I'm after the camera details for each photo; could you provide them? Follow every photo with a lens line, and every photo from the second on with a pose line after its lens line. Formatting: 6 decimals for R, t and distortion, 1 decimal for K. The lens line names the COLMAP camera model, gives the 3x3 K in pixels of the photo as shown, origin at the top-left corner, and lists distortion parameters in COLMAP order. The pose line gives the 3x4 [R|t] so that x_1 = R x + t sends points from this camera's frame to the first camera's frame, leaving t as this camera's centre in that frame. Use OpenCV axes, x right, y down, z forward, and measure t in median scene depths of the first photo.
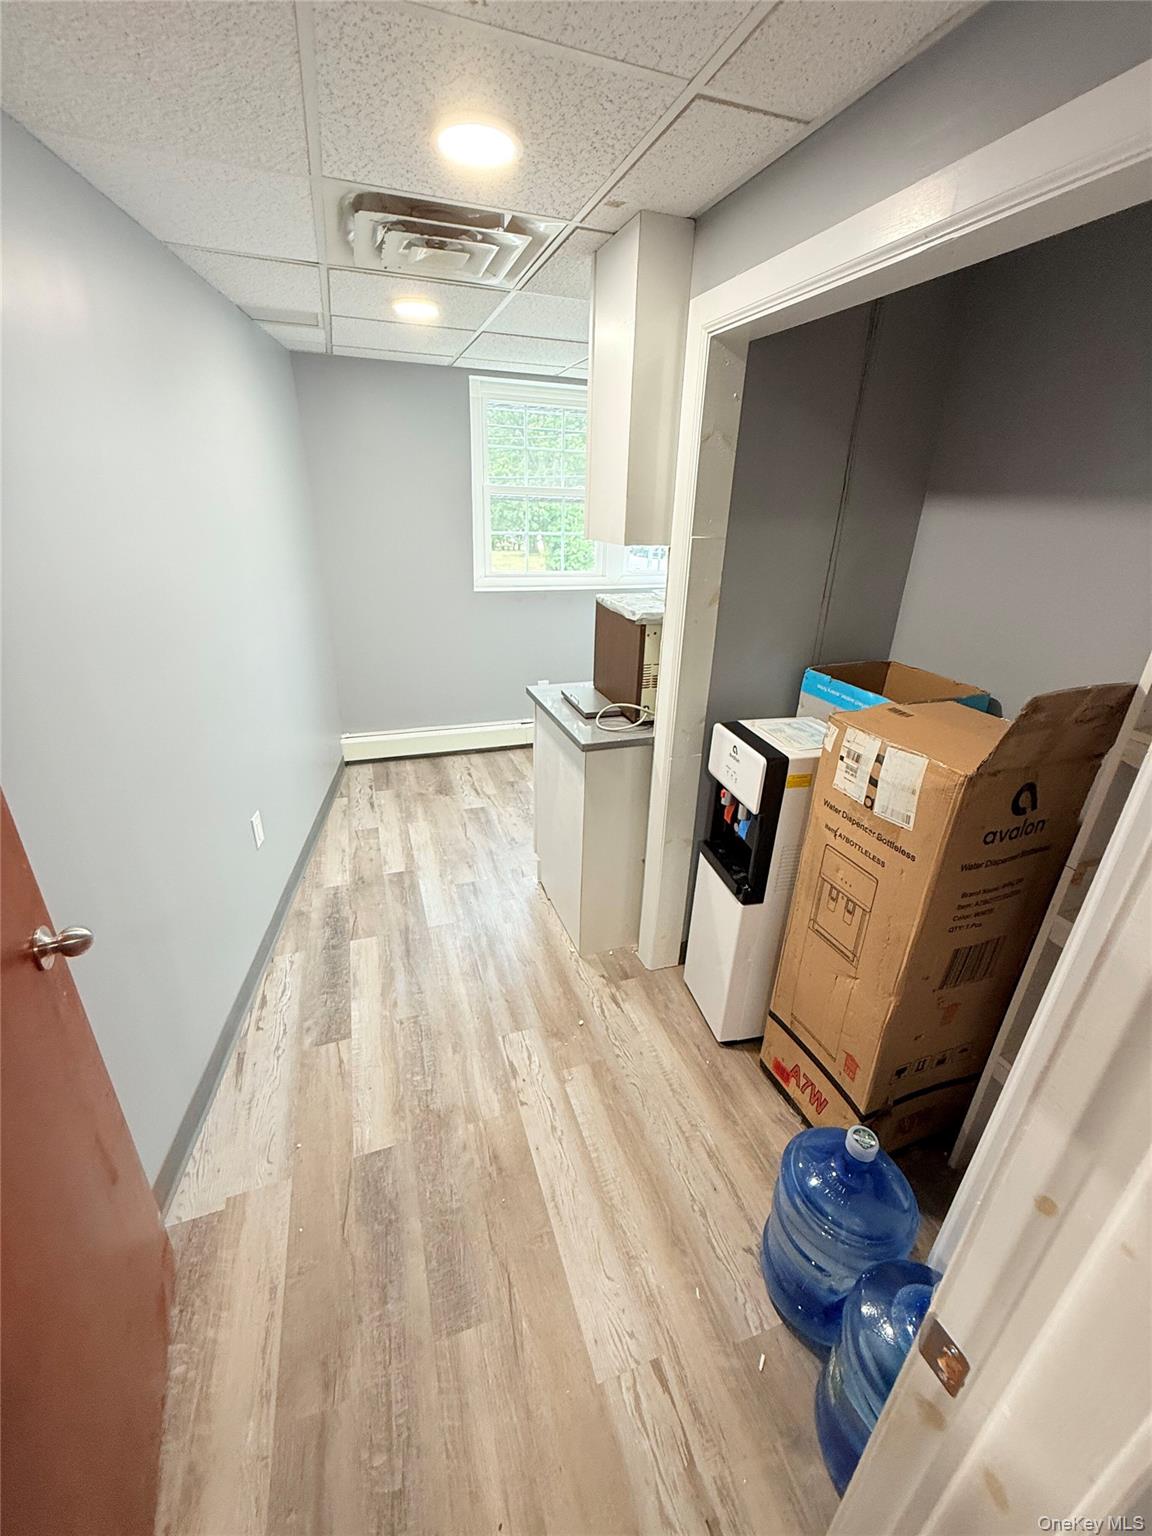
lens RADIAL K [[610.6, 0, 576.3], [0, 610.6, 773.8], [0, 0, 1]] dist [-0.003369, 0.001032]
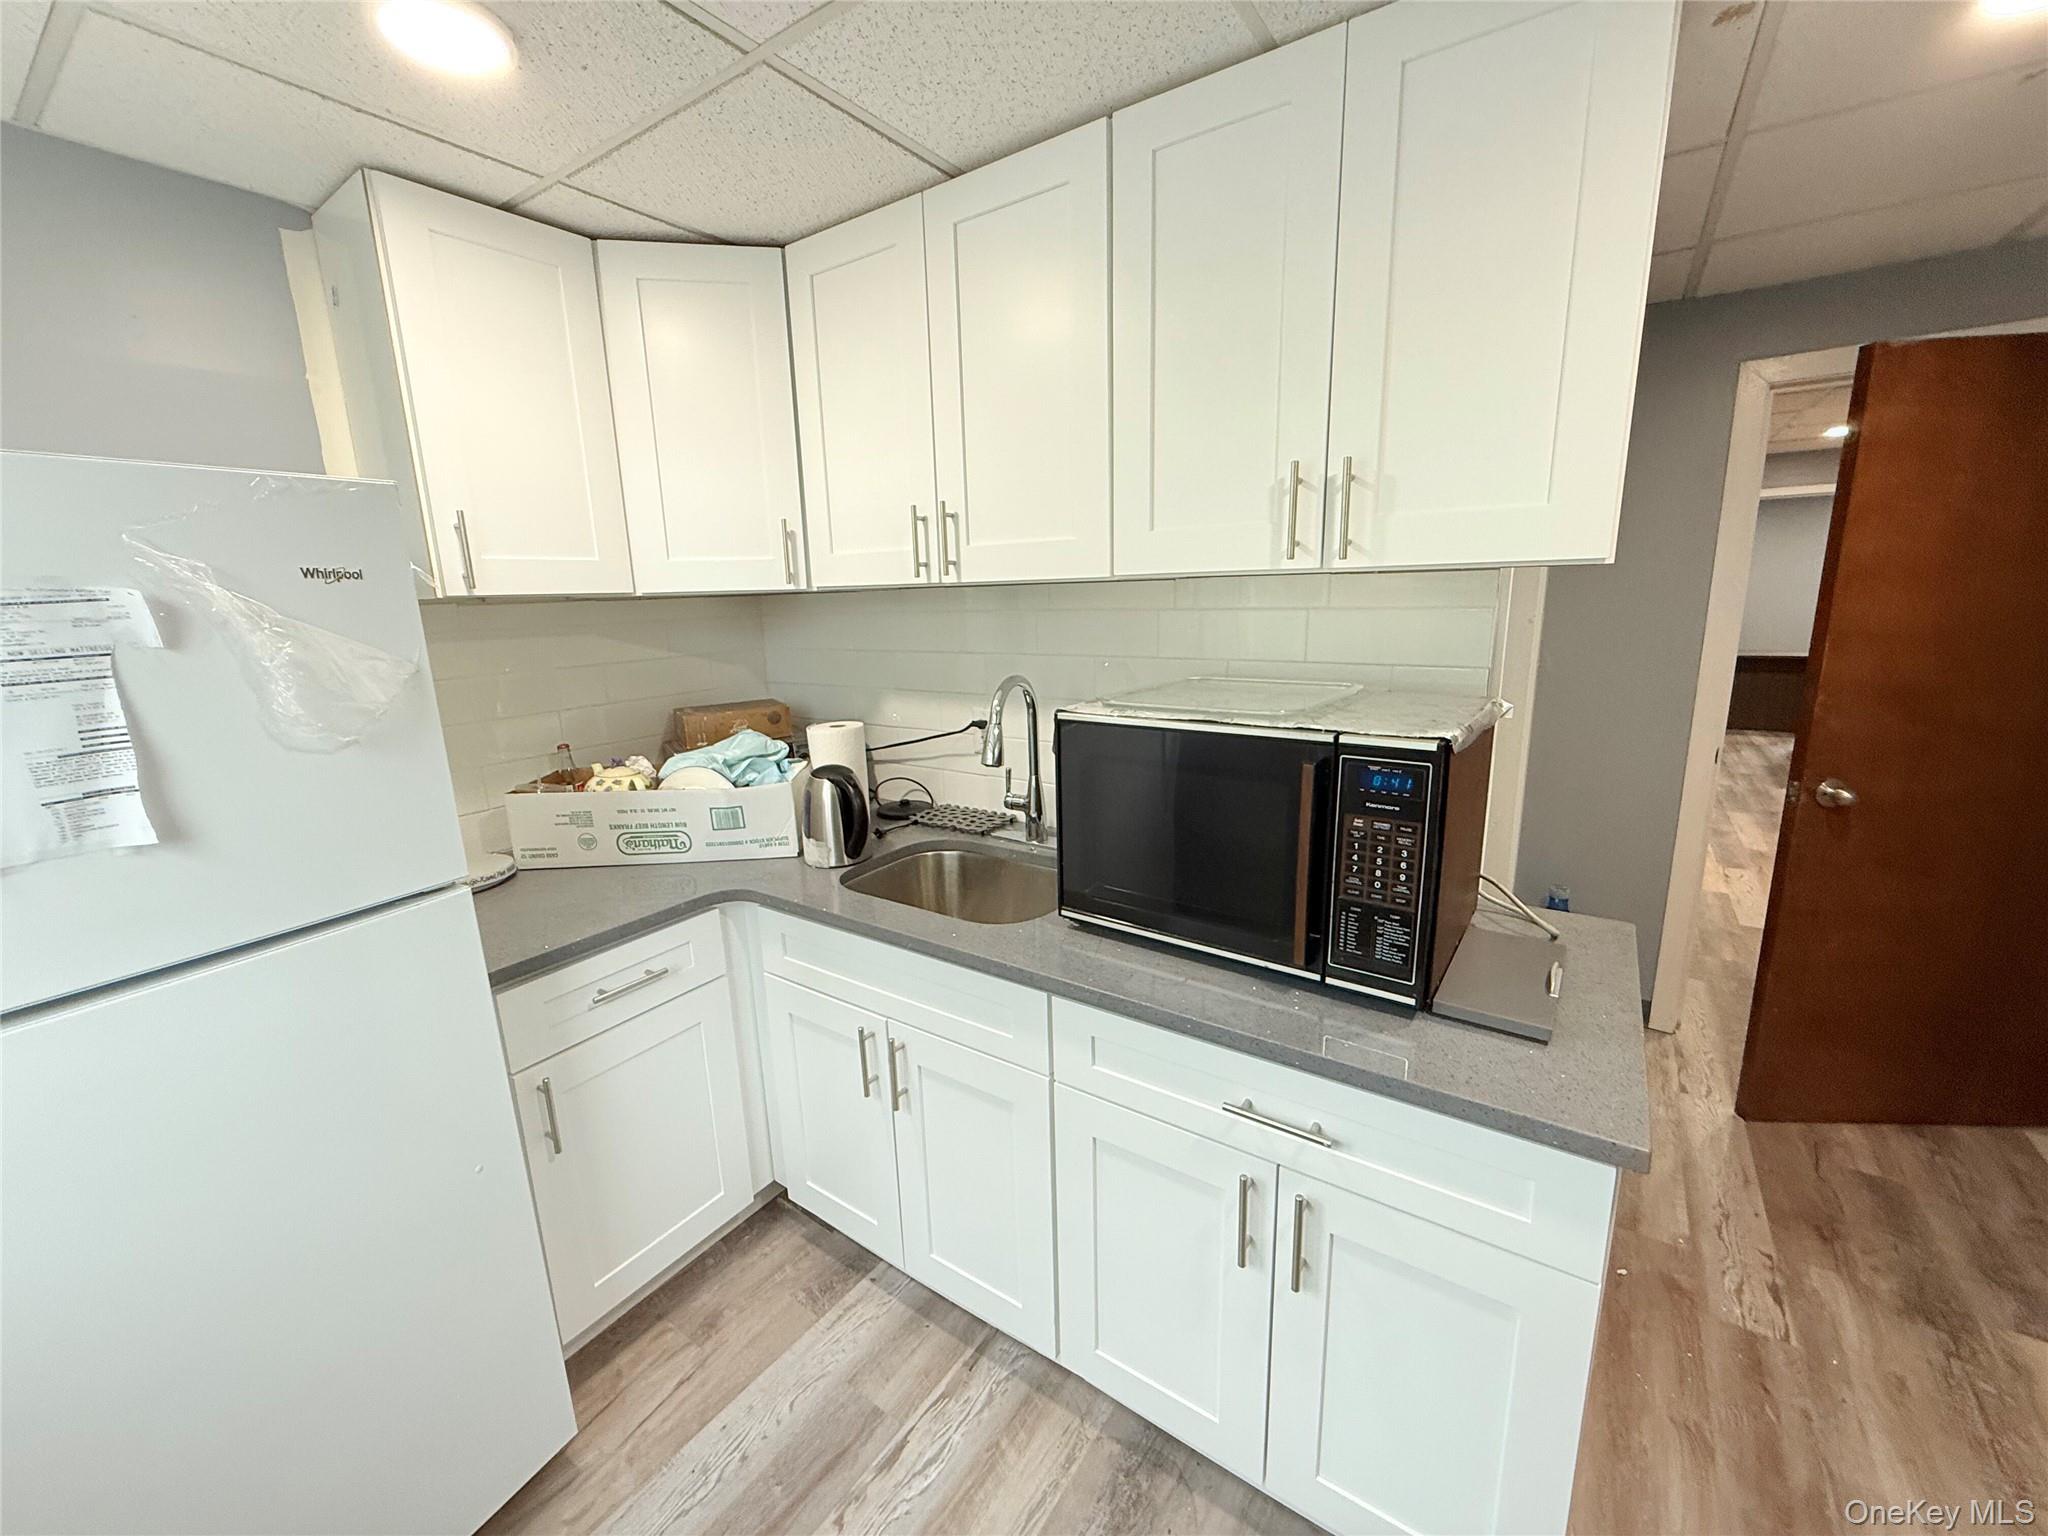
lens RADIAL K [[814.1, 0, 1022.1], [0, 814.1, 769.2], [0, 0, 1]] dist [-0.003369, 0.001032]
pose [[-0.581103, -0.186306, 0.792218, -0.247703], [0.343511, 0.826328, 0.446298, -0.764848], [-0.737780, 0.531481, -0.416184, 1.874665]]
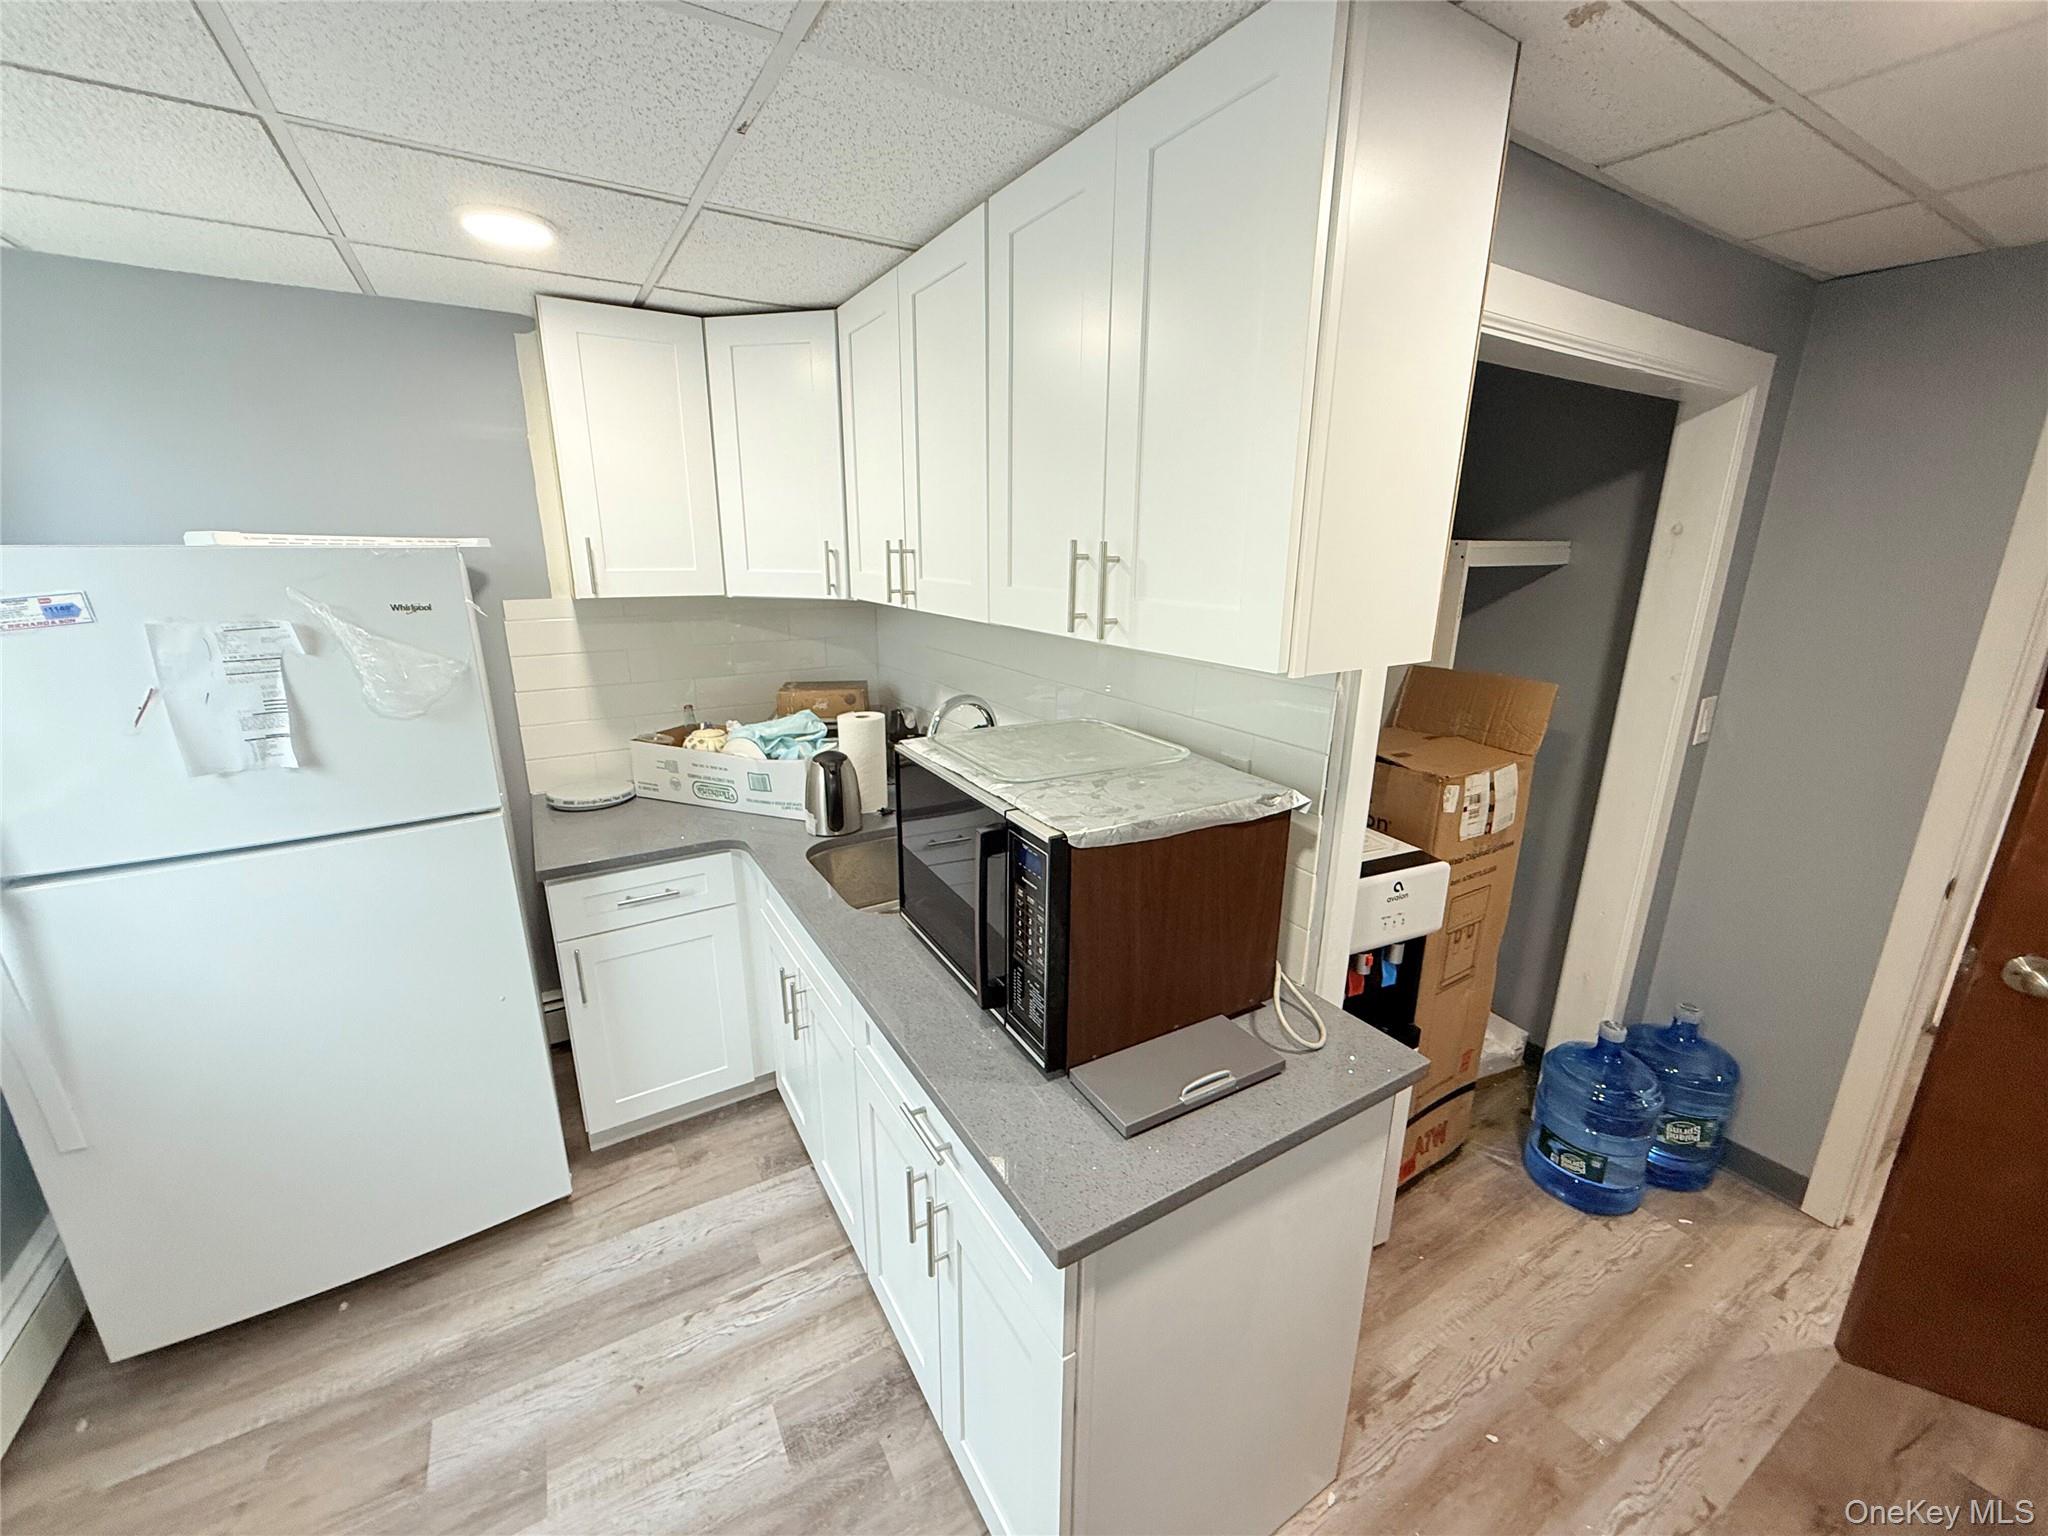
lens RADIAL K [[814.1, 0, 1018.7], [0, 814.1, 769.7], [0, 0, 1]] dist [-0.003369, 0.001032]
pose [[-0.196309, -0.292040, 0.936042, -0.526804], [0.389686, 0.852756, 0.347781, -0.683996], [-0.899782, 0.433035, -0.053600, 1.421566]]
